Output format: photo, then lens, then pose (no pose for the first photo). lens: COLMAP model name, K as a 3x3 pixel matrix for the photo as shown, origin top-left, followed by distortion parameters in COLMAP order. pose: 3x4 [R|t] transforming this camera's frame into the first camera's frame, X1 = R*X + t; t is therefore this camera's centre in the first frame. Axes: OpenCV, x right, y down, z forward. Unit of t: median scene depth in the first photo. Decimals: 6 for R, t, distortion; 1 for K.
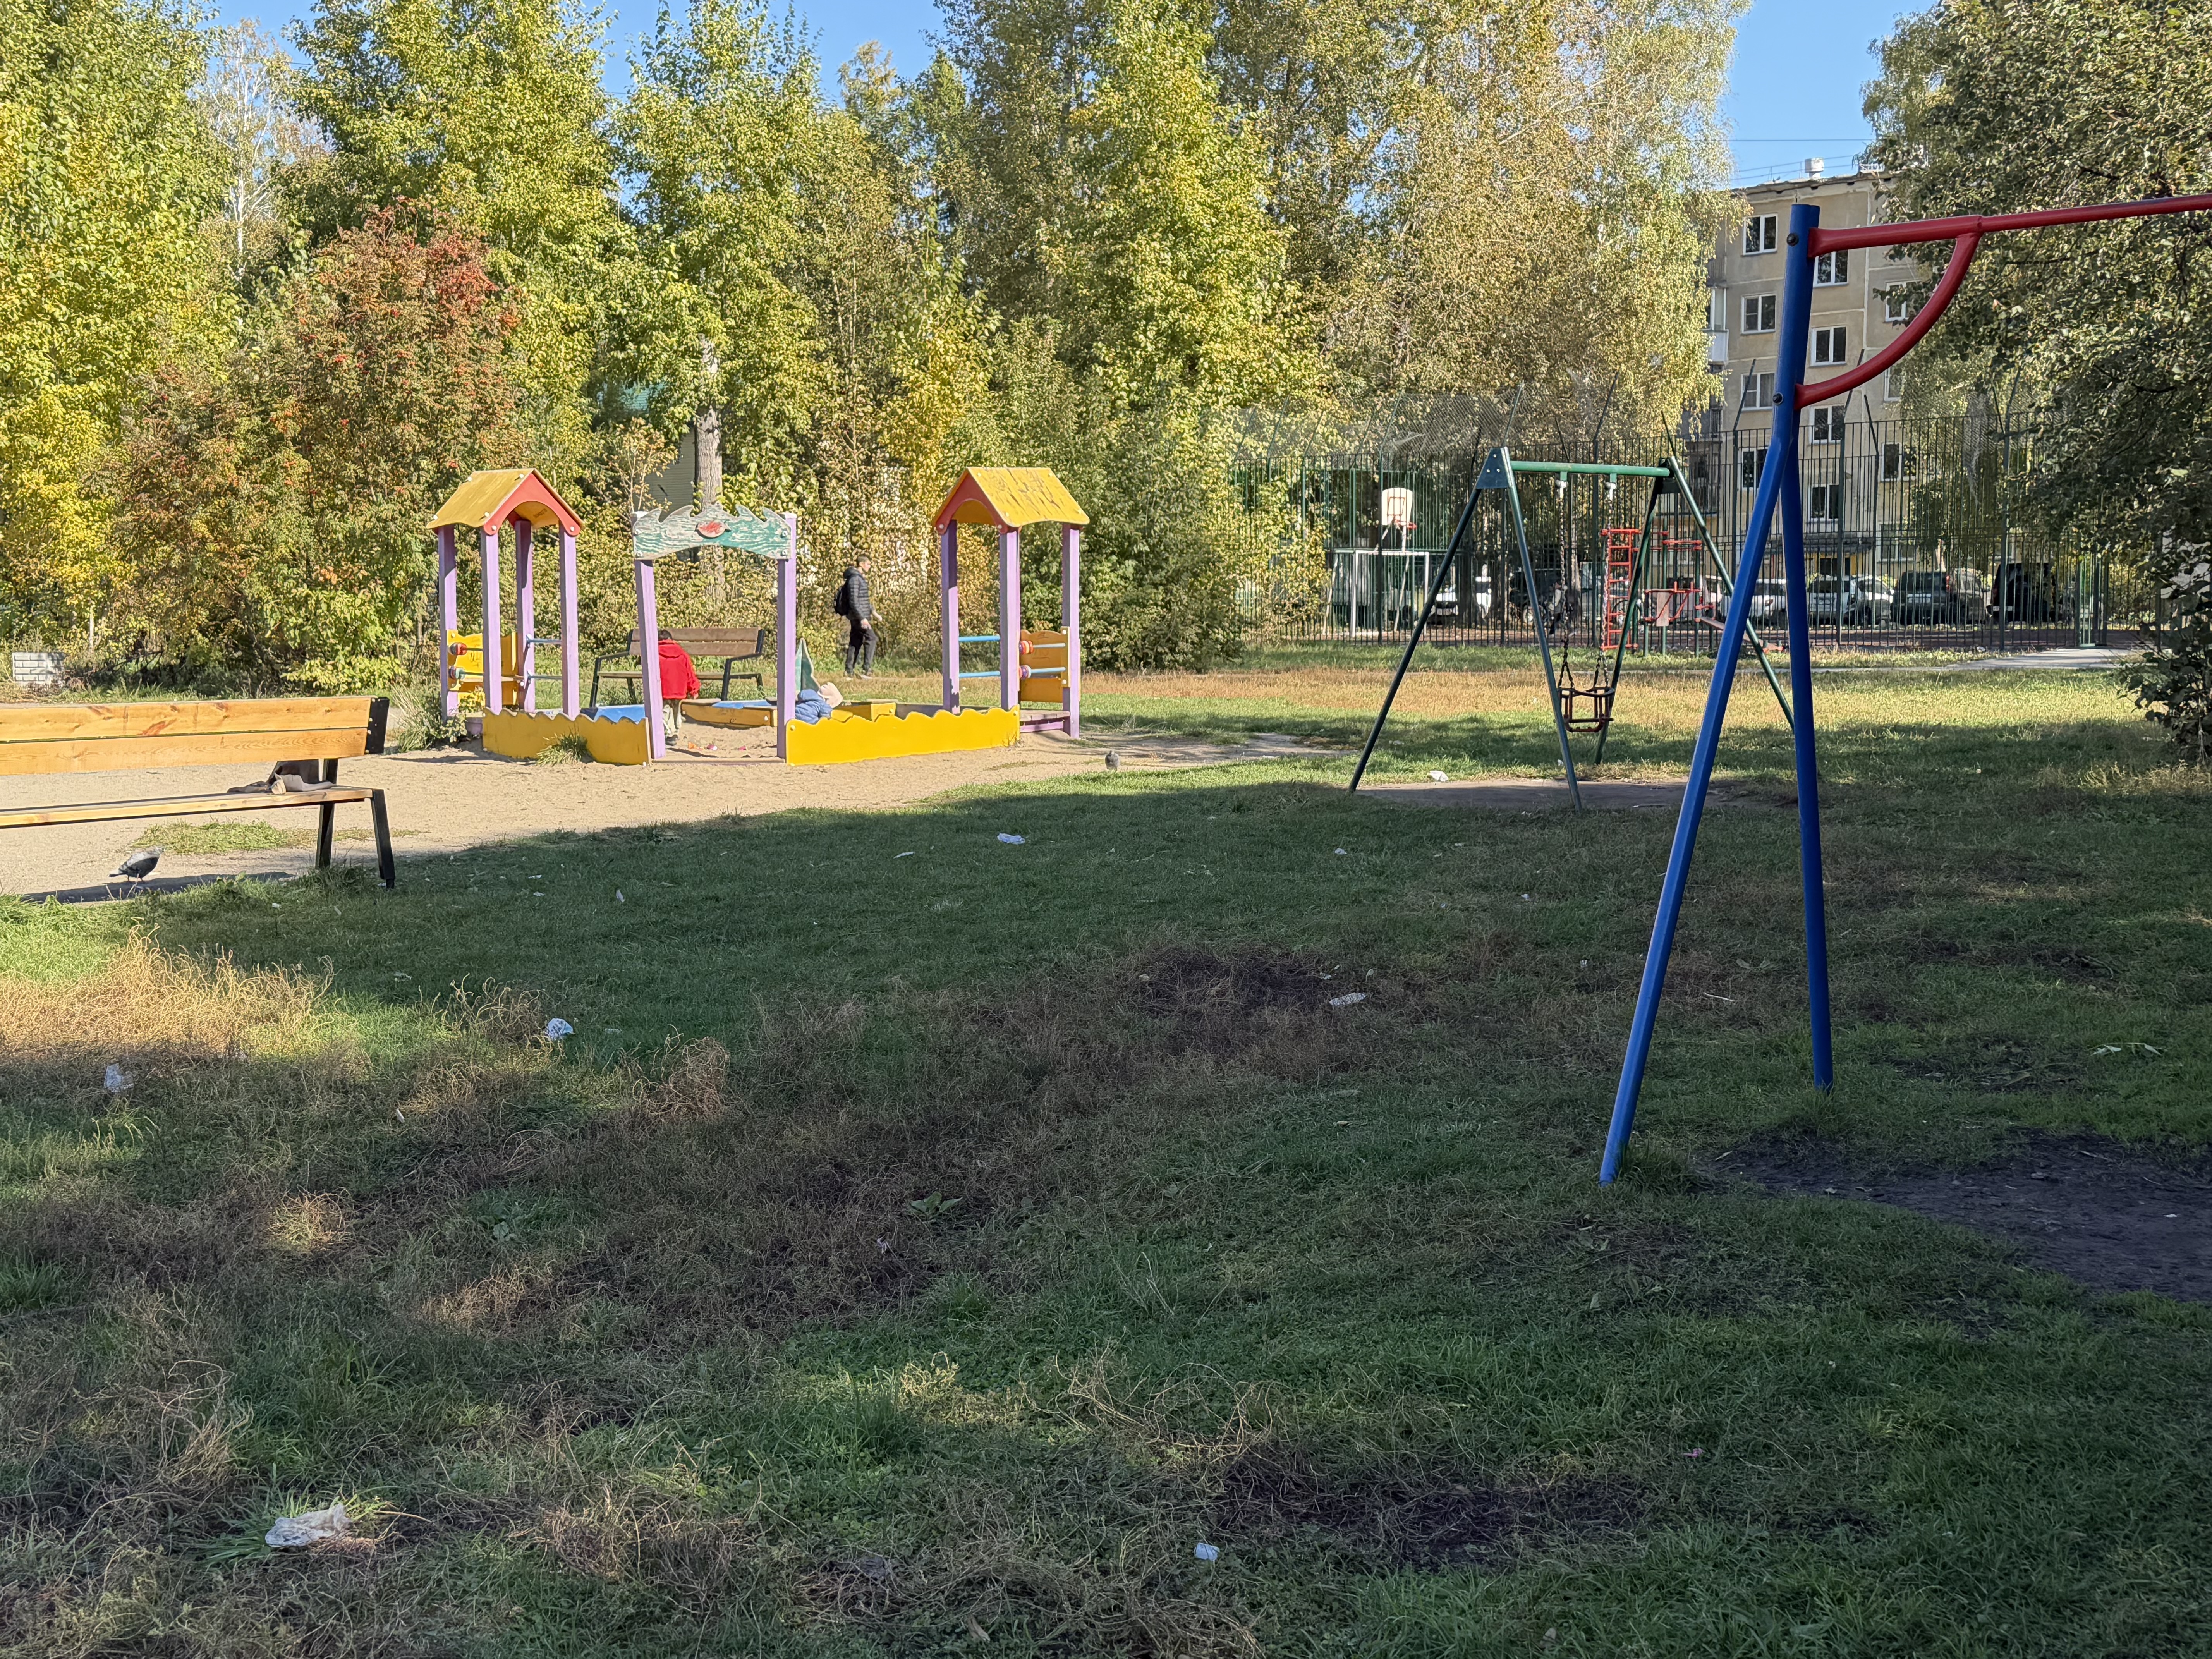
lens RADIAL K [[2542.6, 0, 1101.1], [0, 2542.6, 839.2], [0, 0, 1]] dist [0.096808, 0.000000]
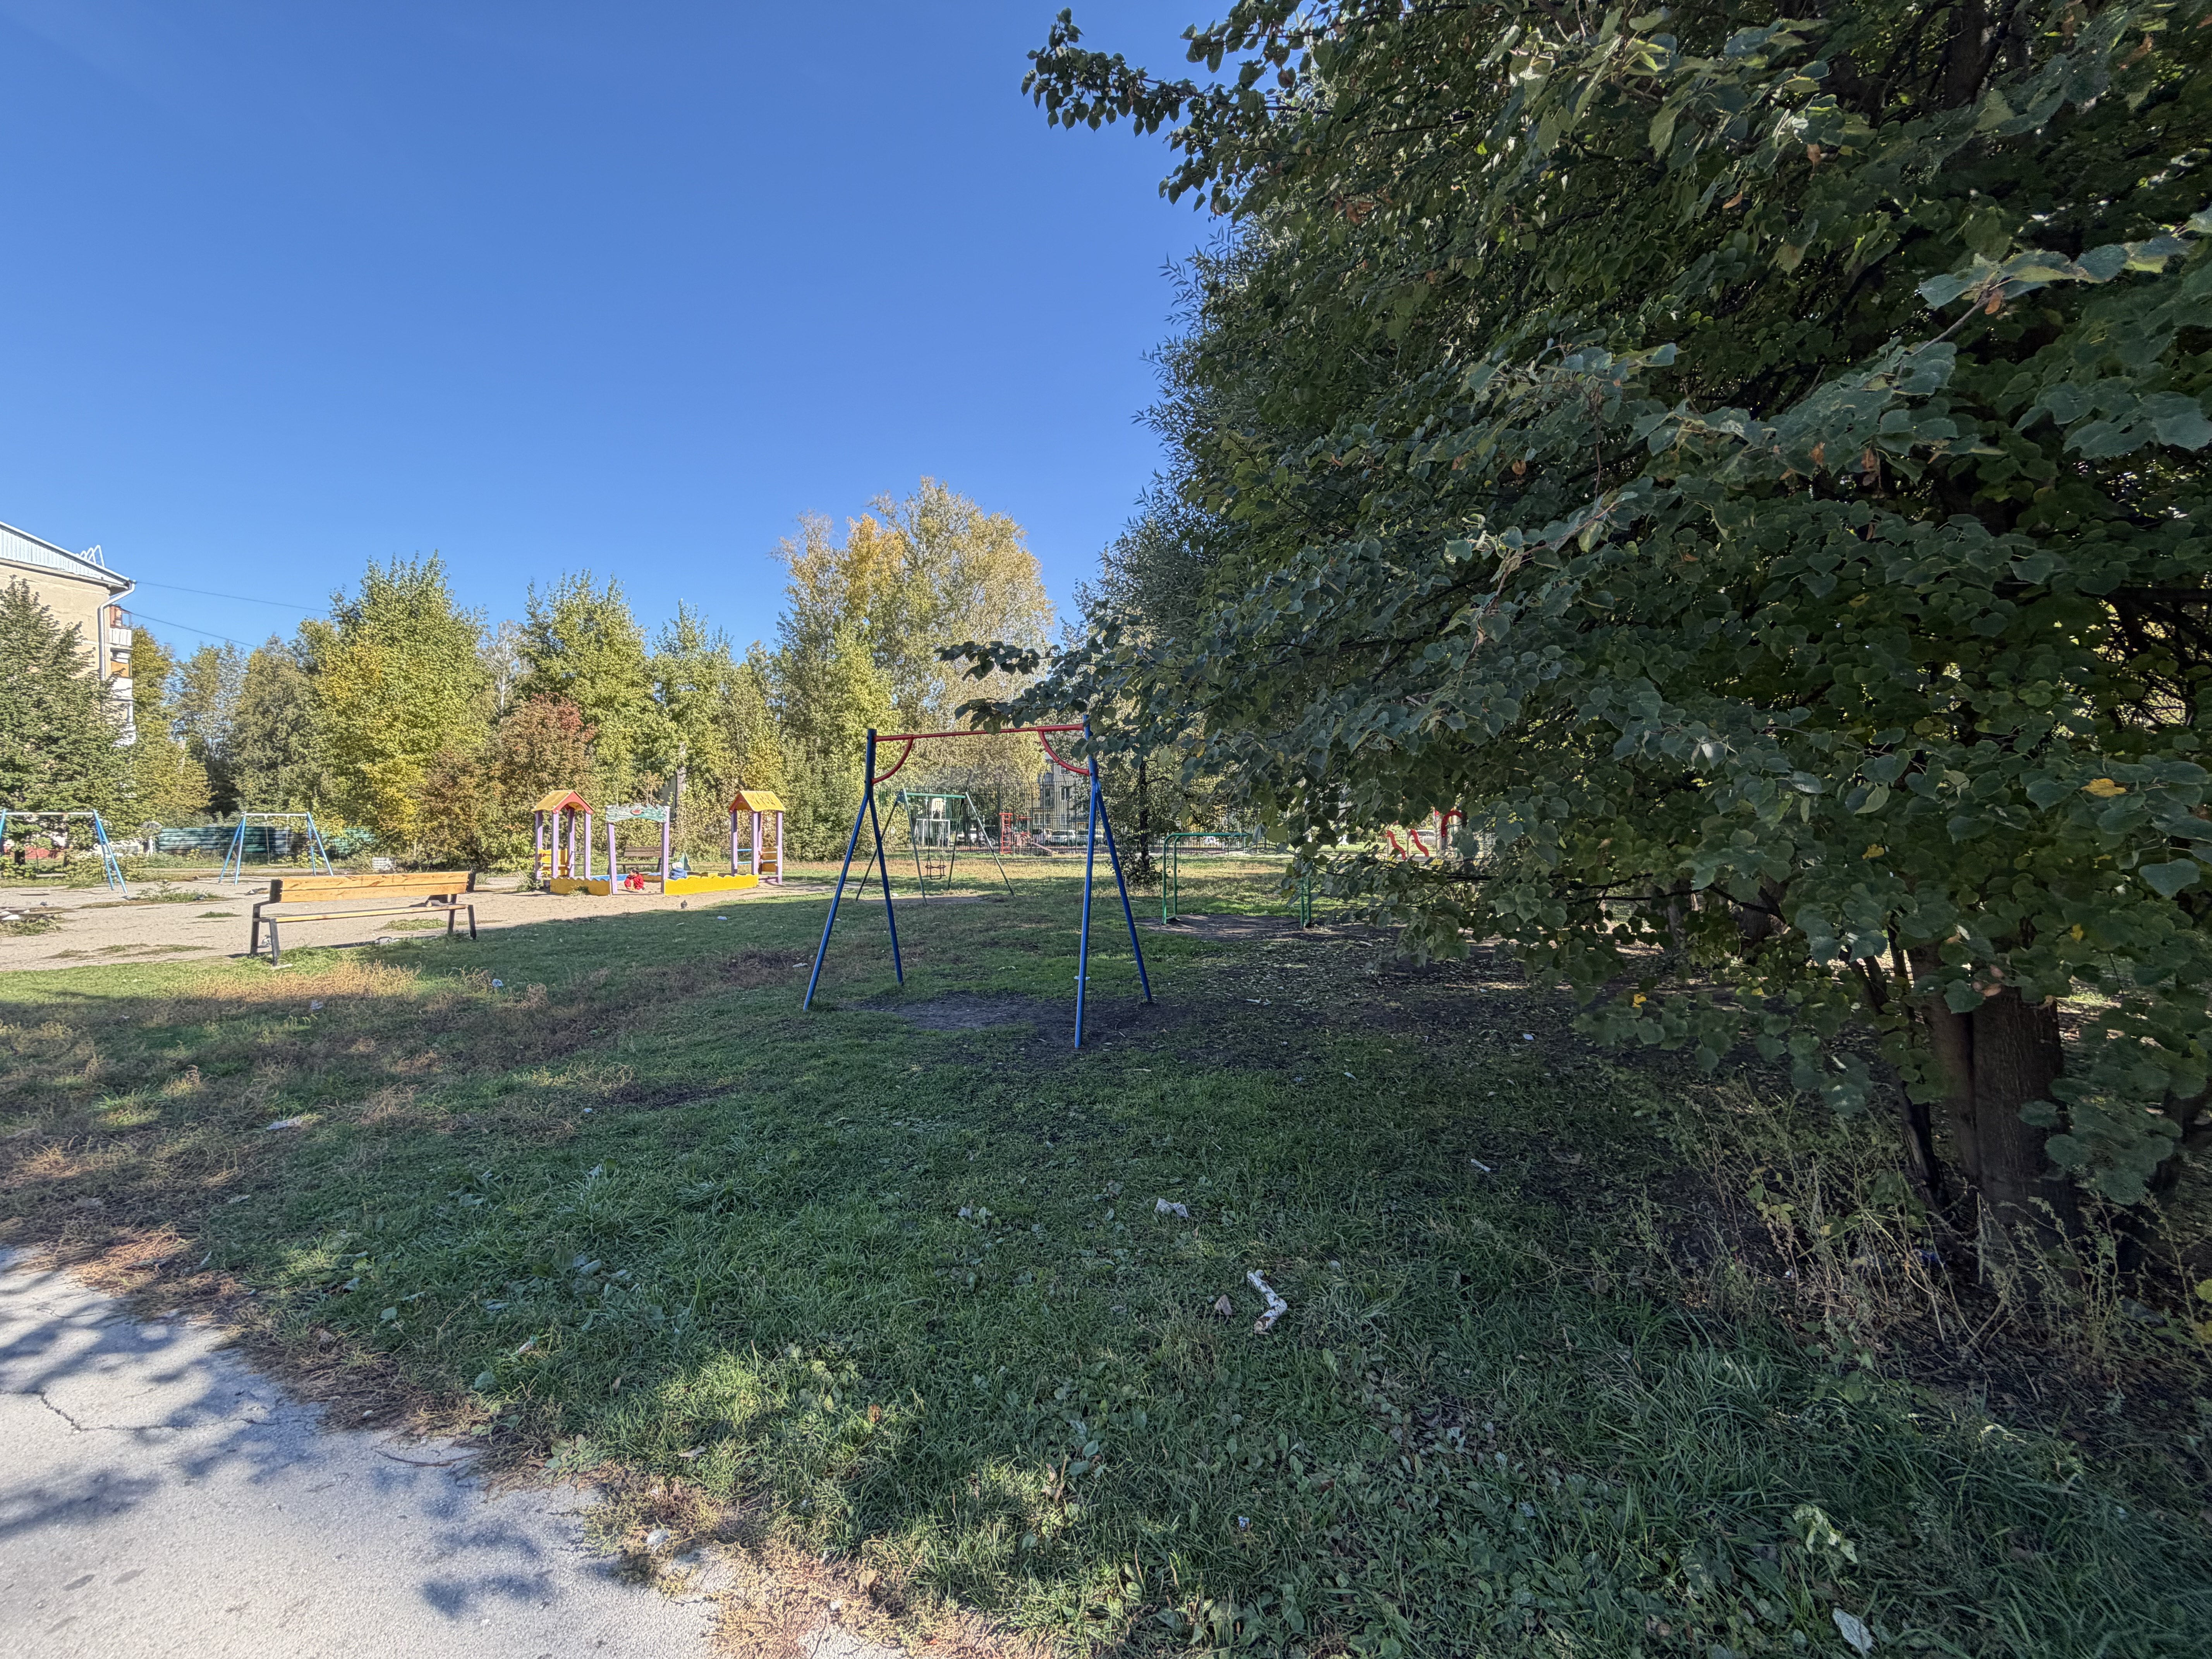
lens RADIAL K [[891.6, 0, 1096.0], [0, 891.6, 837.9], [0, 0, 1]] dist [-0.000167, -0.000043]
pose [[0.966213, 0.000984, 0.257742, 0.050609], [0.022620, 0.995811, -0.088599, 0.003769], [-0.256749, 0.091436, 0.962143, -0.049331]]
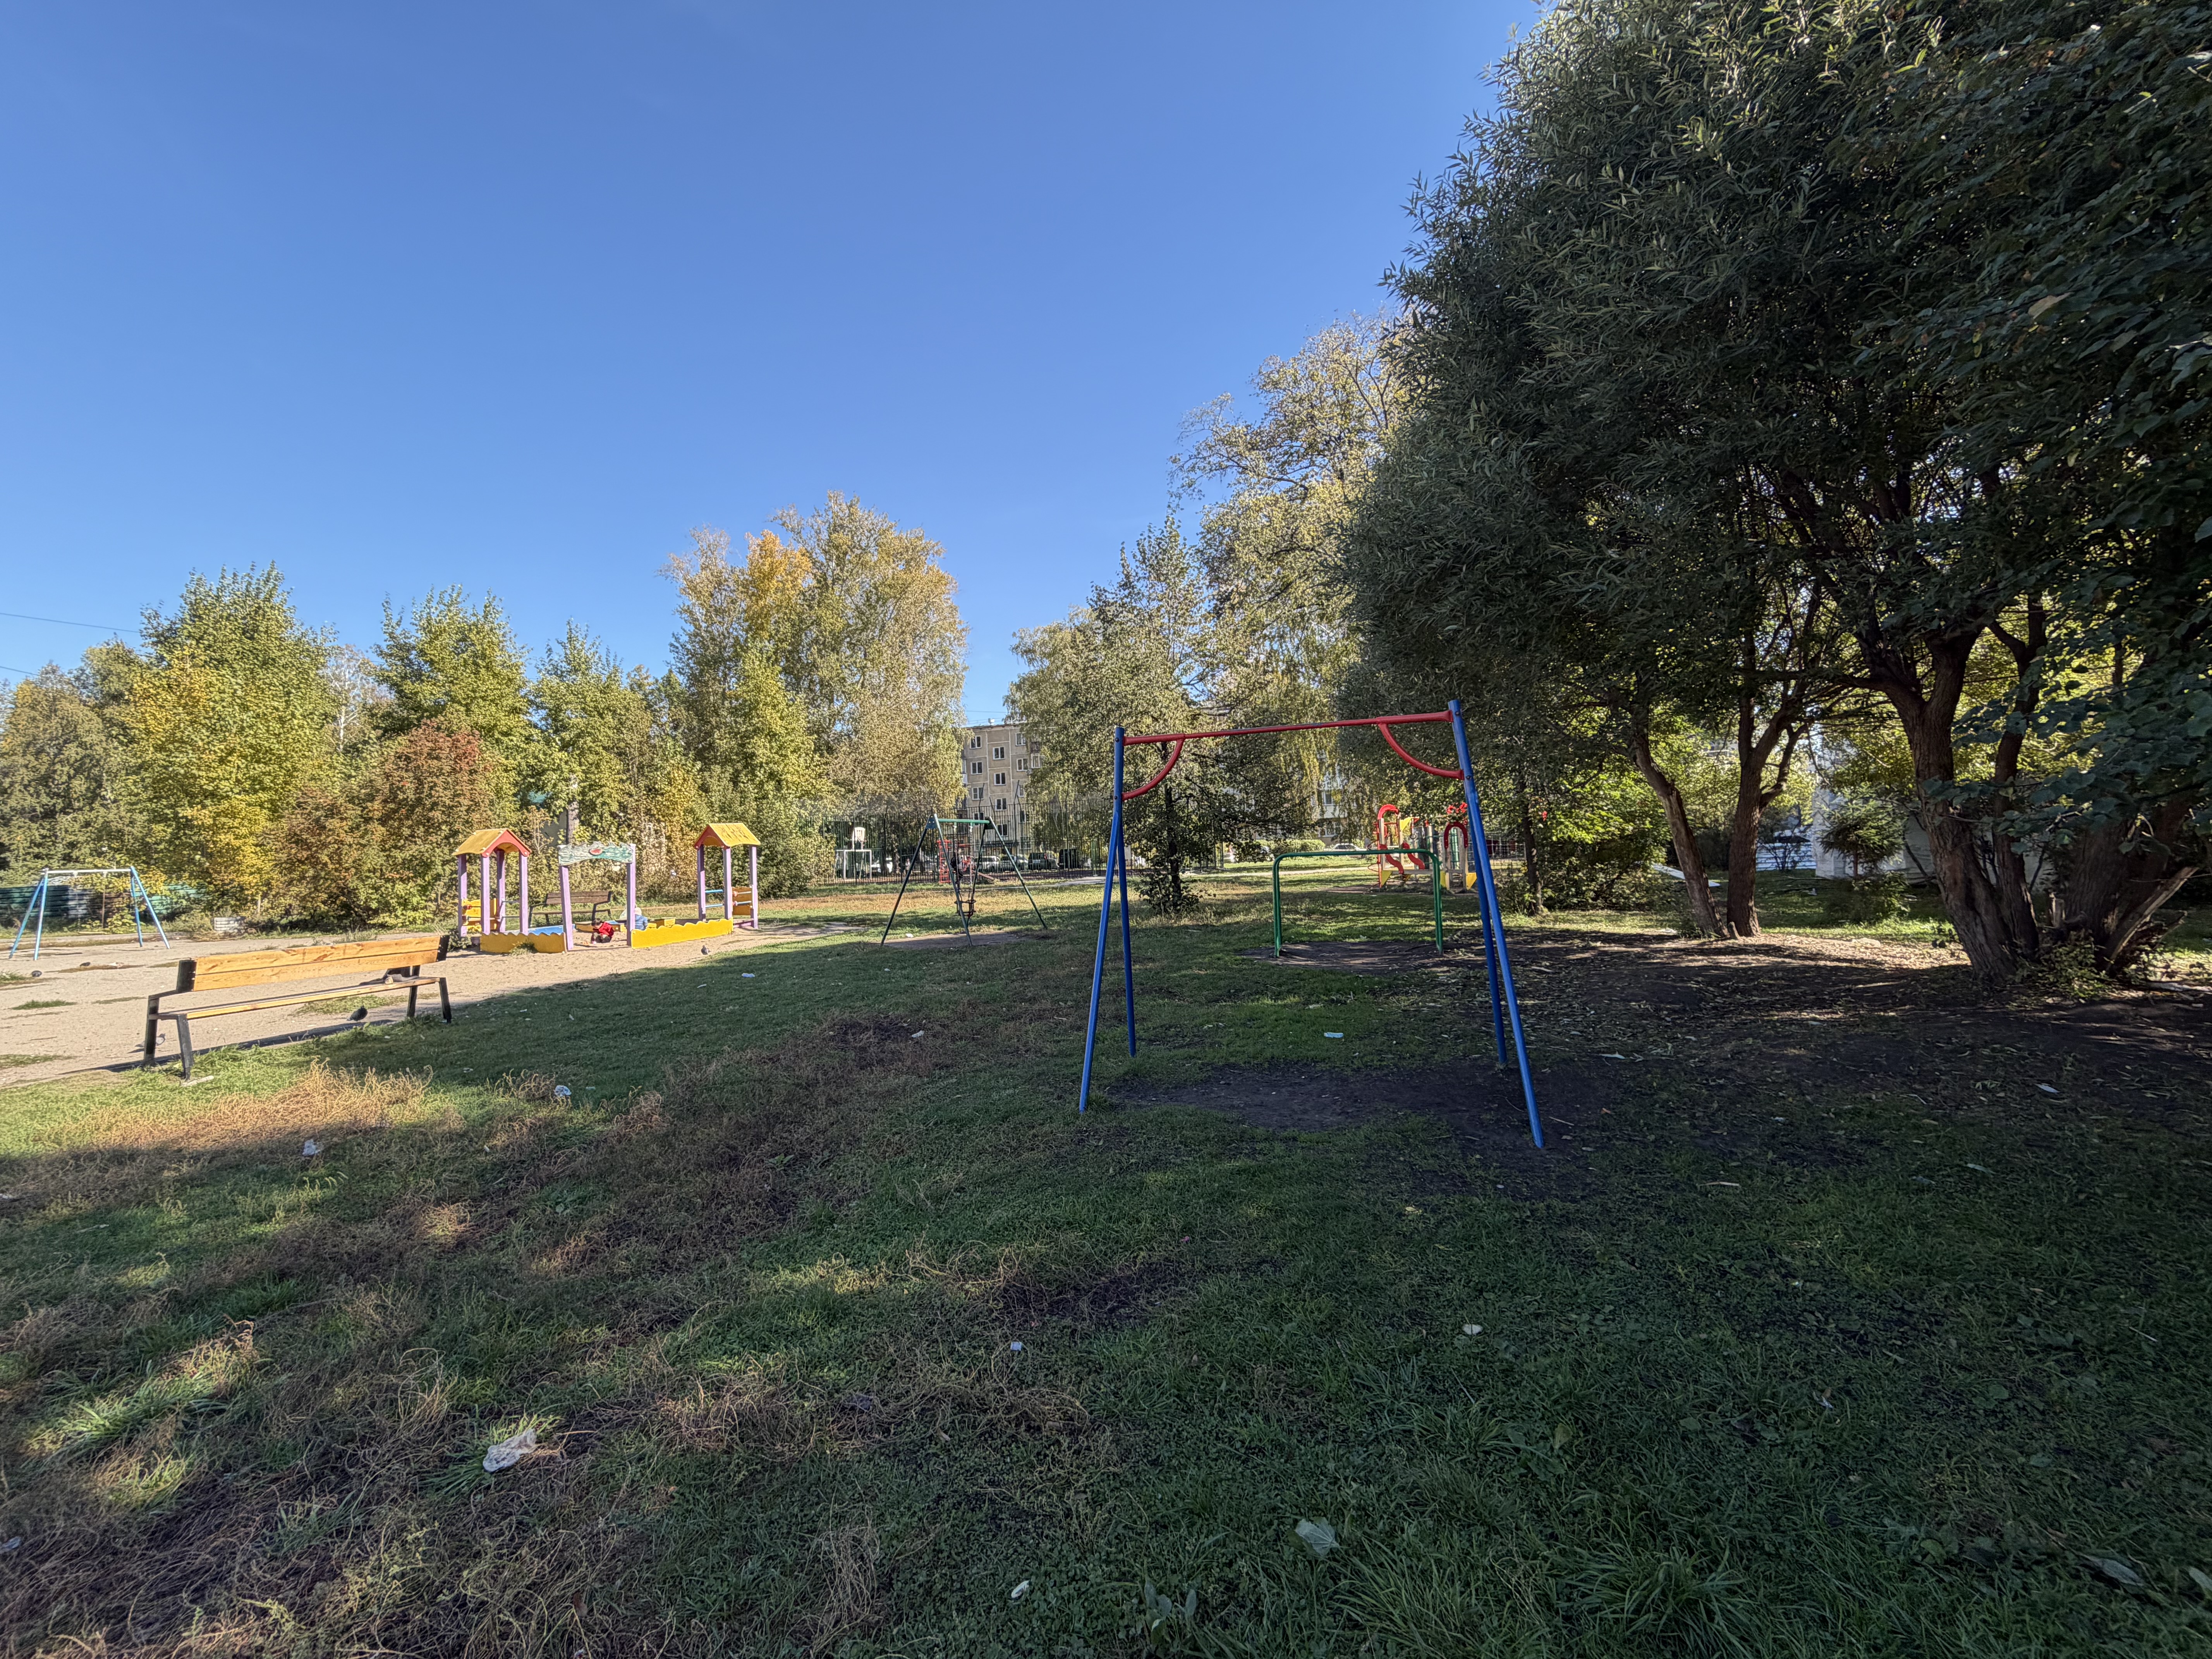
lens RADIAL K [[891.6, 0, 1096.2], [0, 891.6, 833.2], [0, 0, 1]] dist [-0.000167, -0.000043]
pose [[0.925309, -0.021847, 0.378584, -0.020778], [0.070101, 0.990987, -0.114149, -0.006034], [-0.372678, 0.132162, 0.918501, 0.032275]]
